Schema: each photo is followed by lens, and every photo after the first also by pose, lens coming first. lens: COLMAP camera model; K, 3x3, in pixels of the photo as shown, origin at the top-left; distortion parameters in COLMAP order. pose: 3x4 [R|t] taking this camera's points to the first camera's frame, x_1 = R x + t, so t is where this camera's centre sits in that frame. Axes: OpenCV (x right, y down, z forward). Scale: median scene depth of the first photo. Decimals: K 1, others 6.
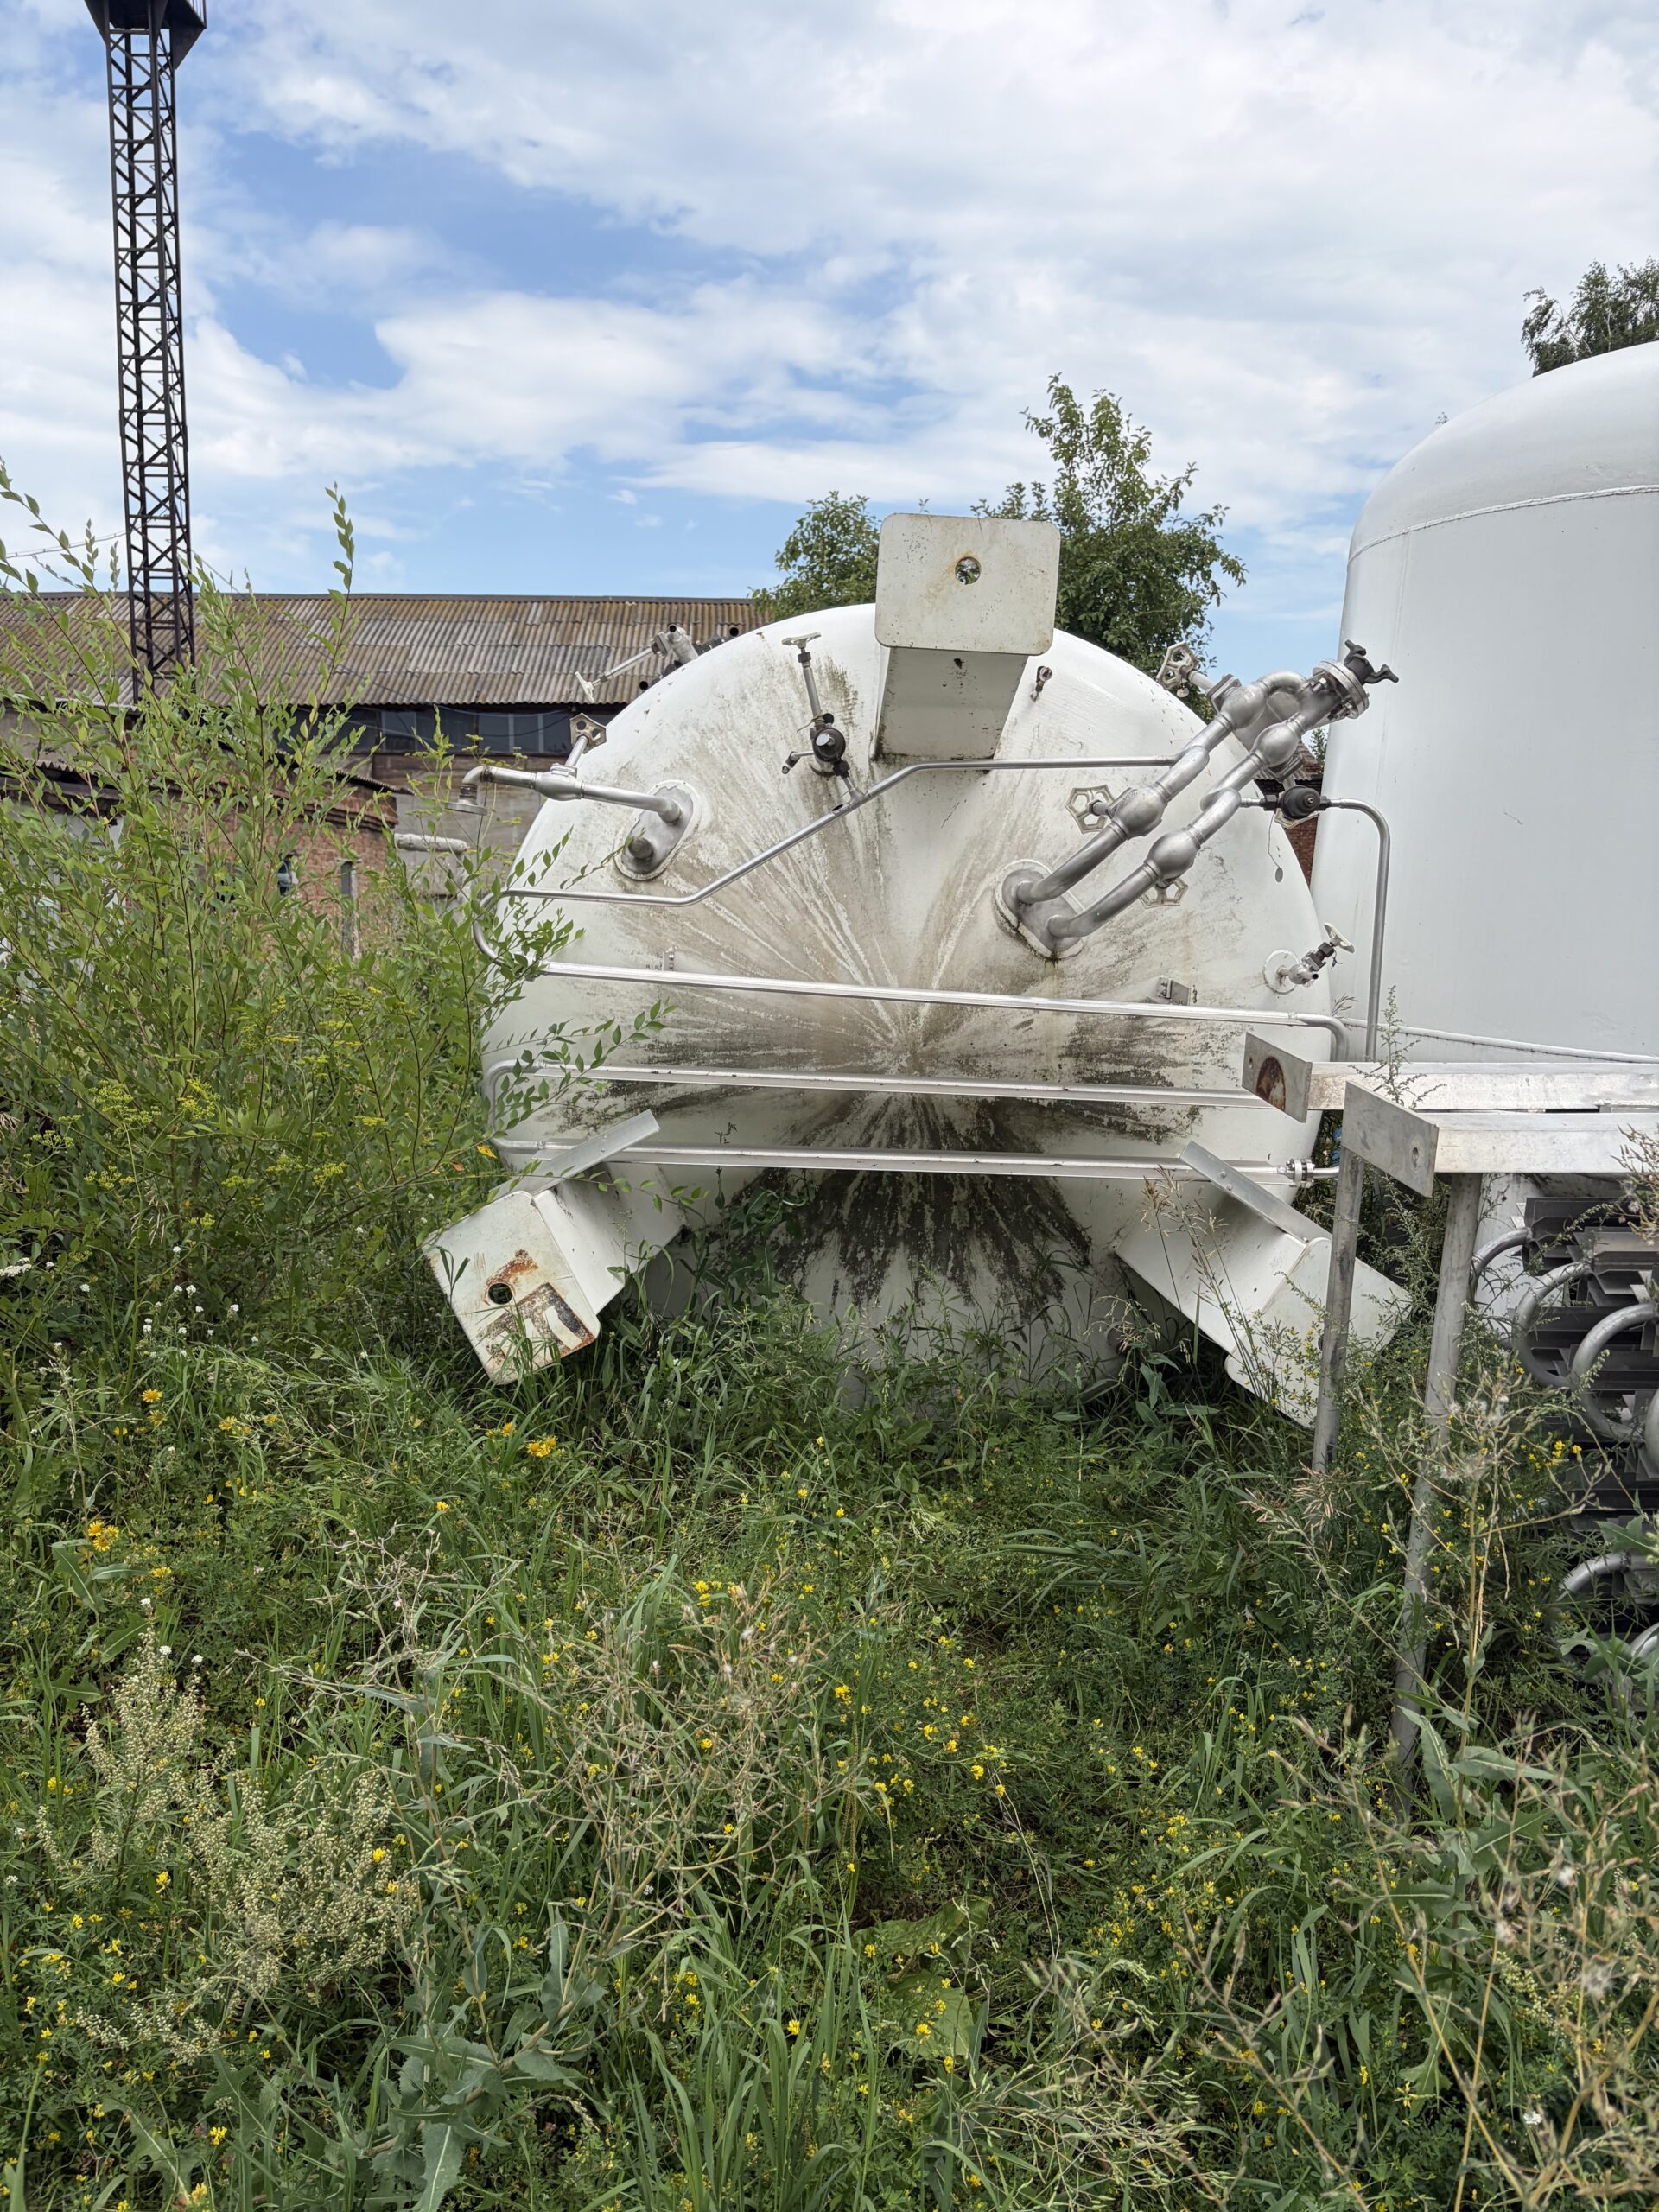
lens RADIAL K [[1679.7, 0, 848.7], [0, 1679.7, 1120.5], [0, 0, 1]] dist [0.035004, -0.038782]
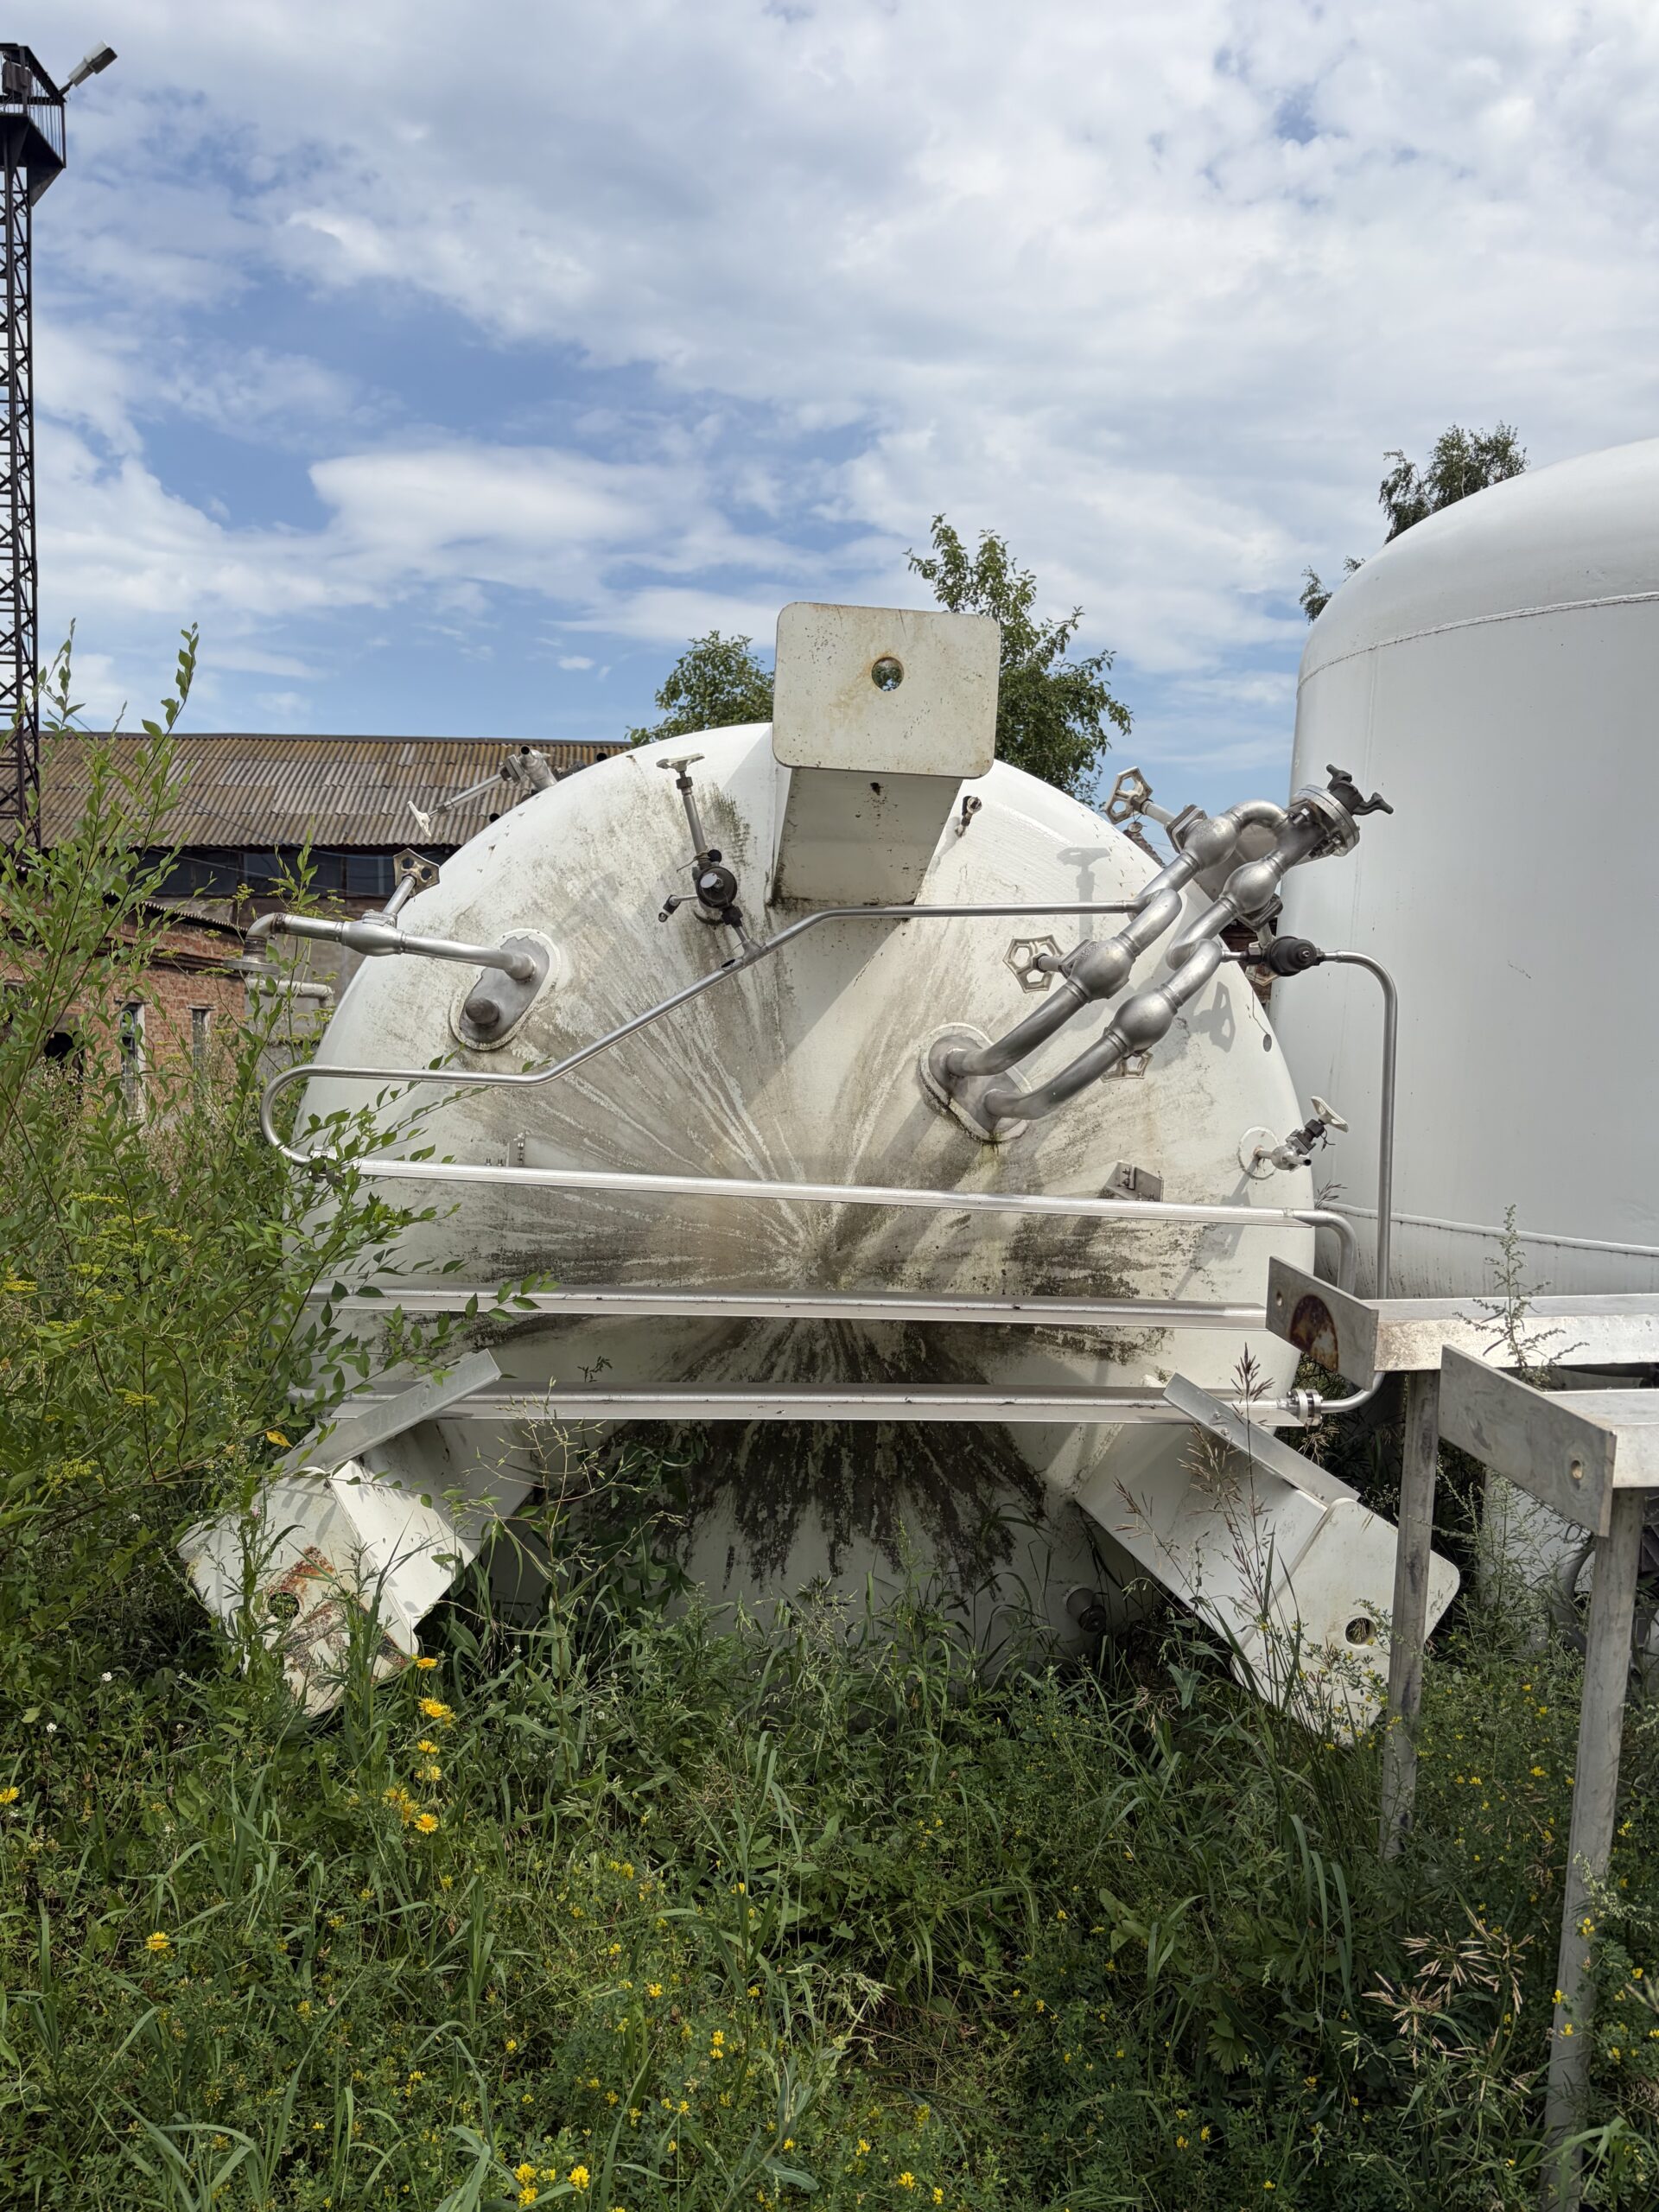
lens RADIAL K [[1679.7, 0, 870.0], [0, 1679.7, 1117.7], [0, 0, 1]] dist [0.035004, -0.038782]
pose [[0.996684, -0.011947, 0.080487, -0.003831], [0.018583, 0.996442, -0.082207, -0.041276], [-0.079219, 0.083430, 0.993360, 0.184227]]
